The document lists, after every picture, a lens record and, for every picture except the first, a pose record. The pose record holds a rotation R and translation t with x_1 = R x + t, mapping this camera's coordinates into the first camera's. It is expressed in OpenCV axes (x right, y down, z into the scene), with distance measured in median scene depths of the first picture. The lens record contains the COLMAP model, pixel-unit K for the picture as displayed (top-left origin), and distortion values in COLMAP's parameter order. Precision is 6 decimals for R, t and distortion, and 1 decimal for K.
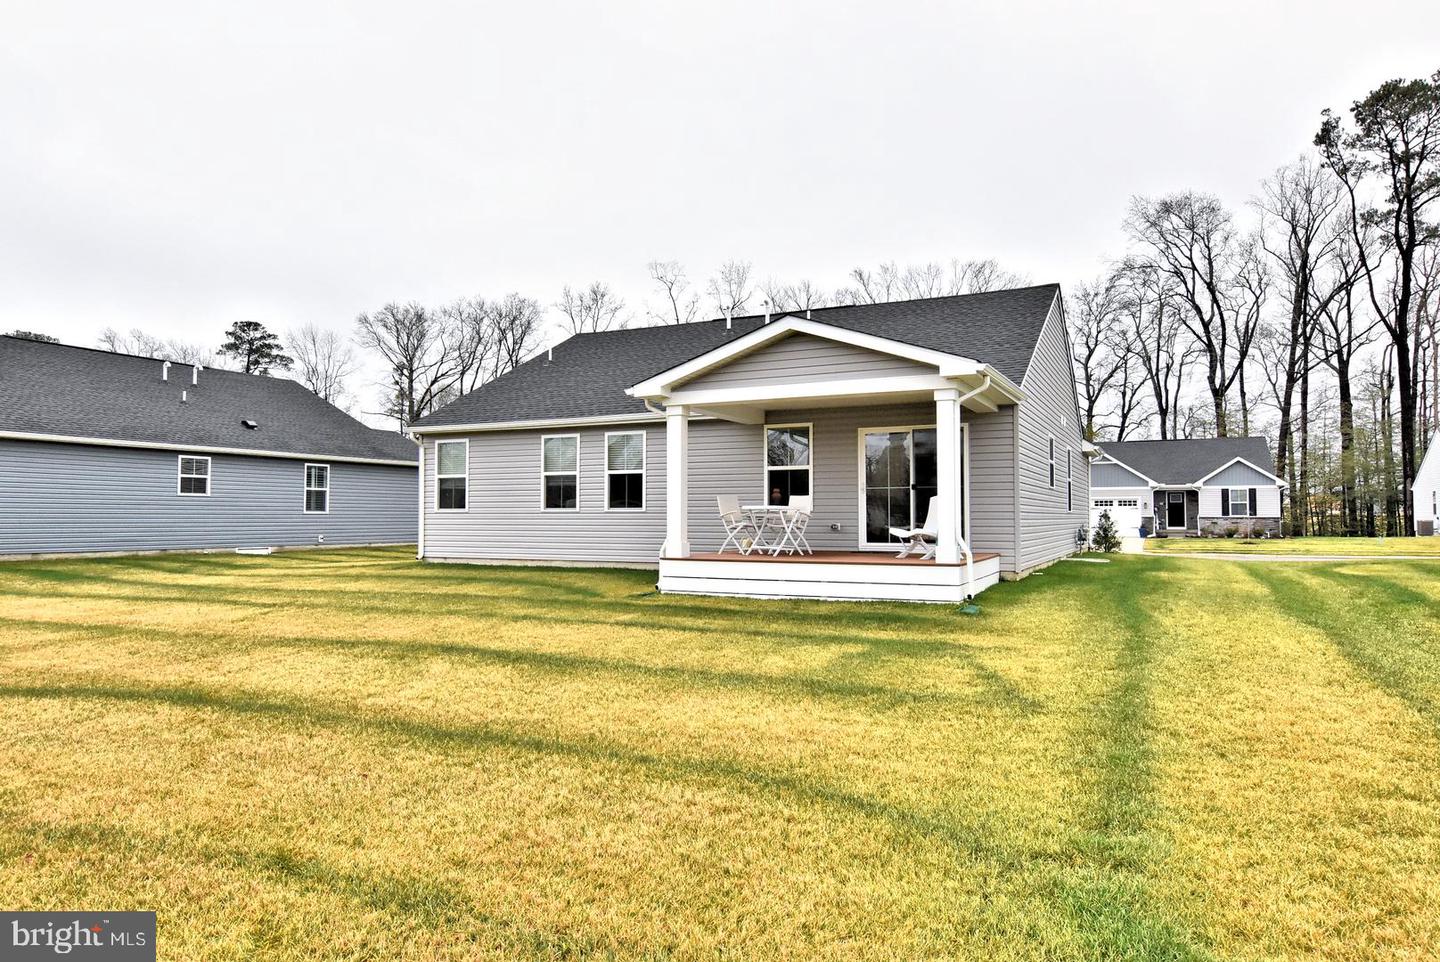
lens RADIAL K [[922.5, 0, 720.0], [0, 922.5, 481.0], [0, 0, 1]] dist [0.000516, -0.000078]
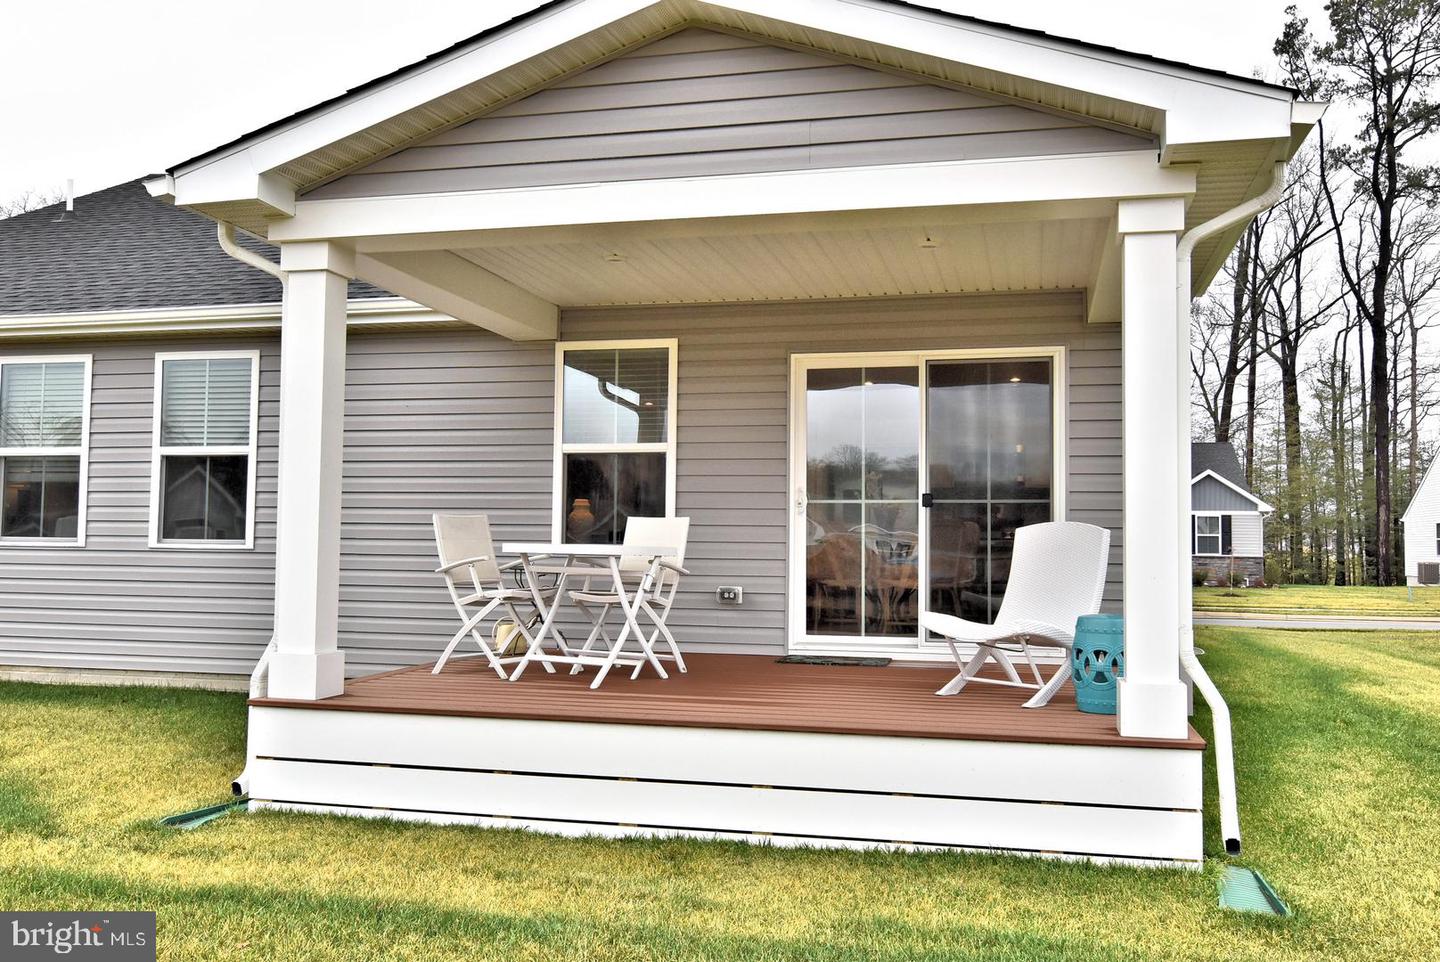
lens RADIAL K [[1263.4, 0, 720.0], [0, 1263.4, 481.0], [0, 0, 1]] dist [0.009738, -0.001631]
pose [[0.977088, 0.022893, 0.211602, 0.000475], [-0.020748, 0.999708, -0.012355, 0.001744], [-0.211823, 0.007681, 0.977278, 0.126948]]
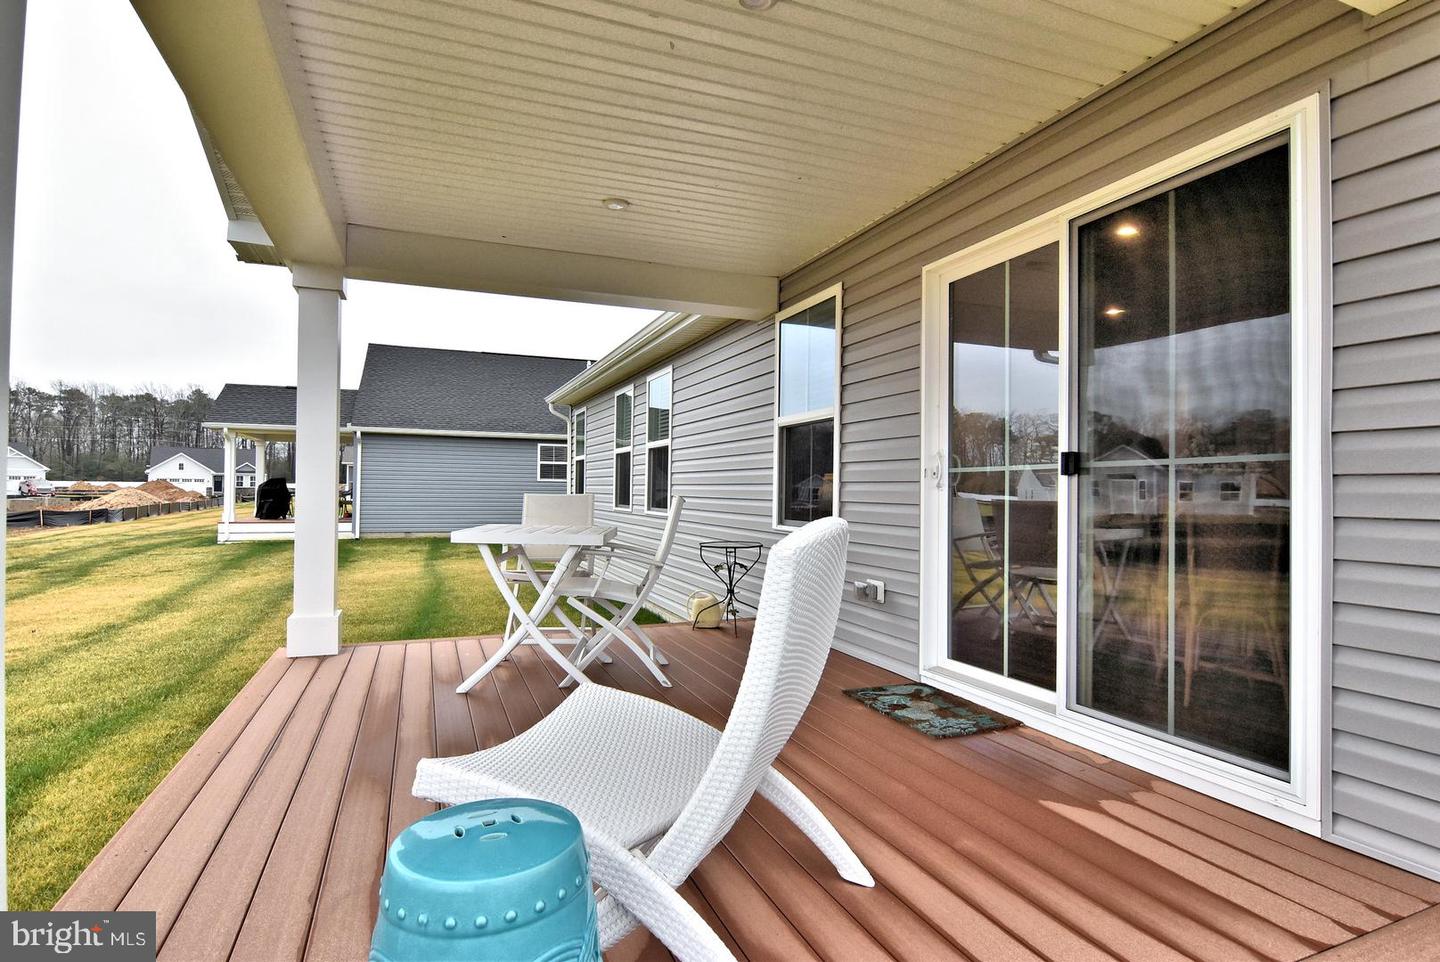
lens RADIAL K [[761.9, 0, 720.0], [0, 761.9, 481.0], [0, 0, 1]] dist [0.002181, -0.015981]
pose [[0.736684, -0.001470, -0.676235, 0.074063], [0.018517, 0.999667, 0.018000, 0.001562], [0.675983, -0.025782, 0.736466, 0.213890]]
